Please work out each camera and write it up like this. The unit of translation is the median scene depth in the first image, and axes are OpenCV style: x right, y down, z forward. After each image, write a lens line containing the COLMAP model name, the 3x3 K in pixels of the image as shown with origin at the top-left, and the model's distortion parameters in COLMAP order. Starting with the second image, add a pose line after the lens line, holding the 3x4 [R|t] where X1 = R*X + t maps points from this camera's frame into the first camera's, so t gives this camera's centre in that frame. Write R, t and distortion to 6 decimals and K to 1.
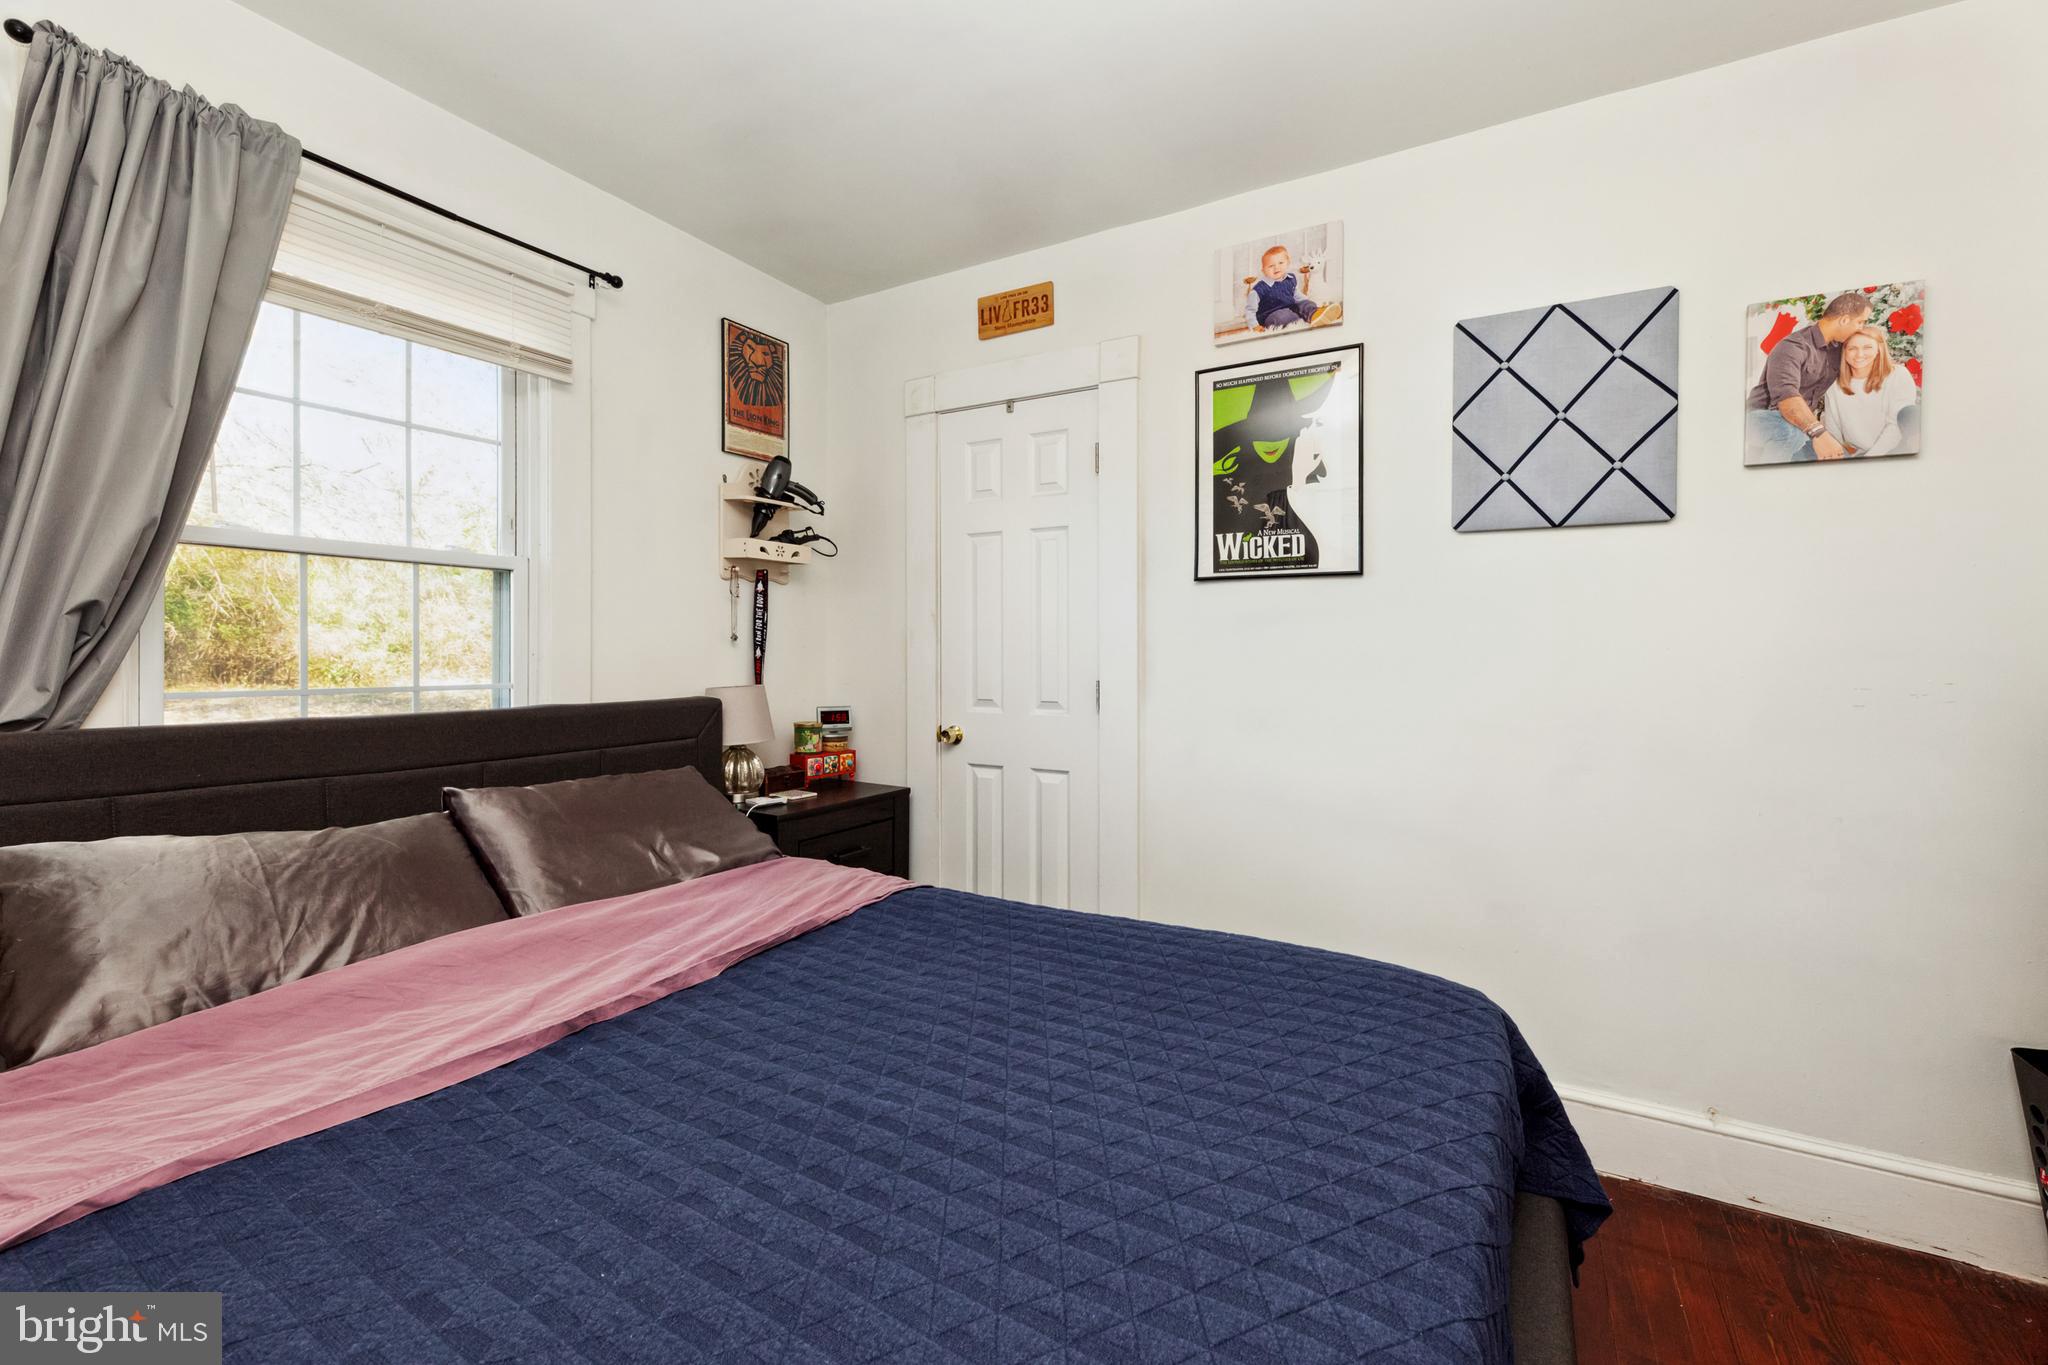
lens RADIAL K [[857.5, 0, 1029.2], [0, 857.5, 654.6], [0, 0, 1]] dist [0.001936, -0.001291]
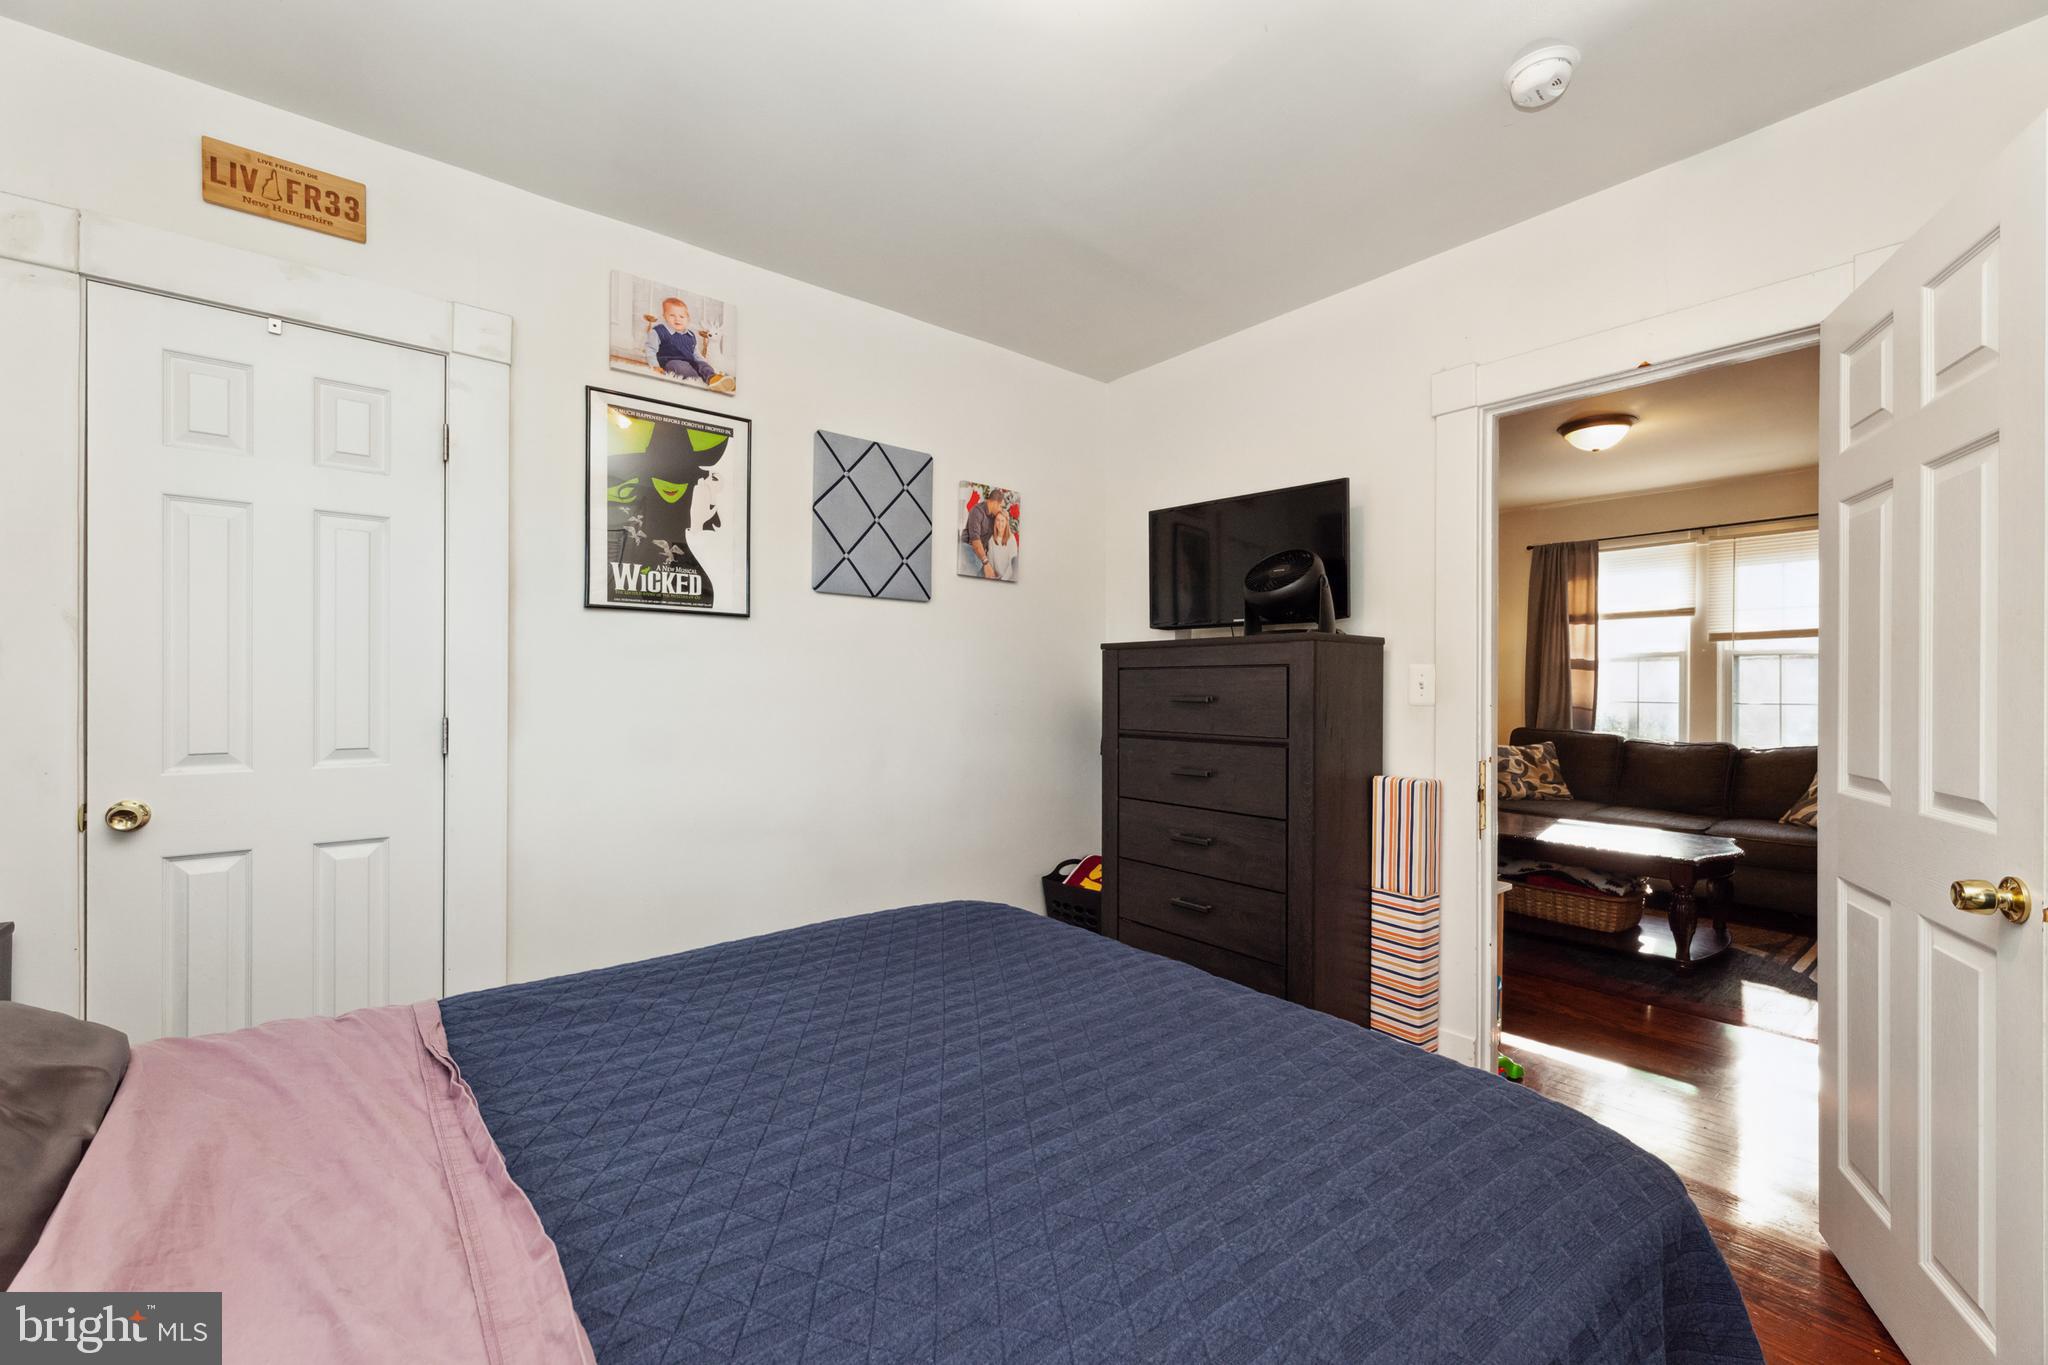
lens RADIAL K [[857.5, 0, 1016.8], [0, 857.5, 689.0], [0, 0, 1]] dist [0.001936, -0.001291]
pose [[0.342679, -0.008649, 0.939413, -0.576134], [-0.006266, 0.999914, 0.011491, -0.010464], [-0.939432, -0.009824, 0.342596, 0.245280]]
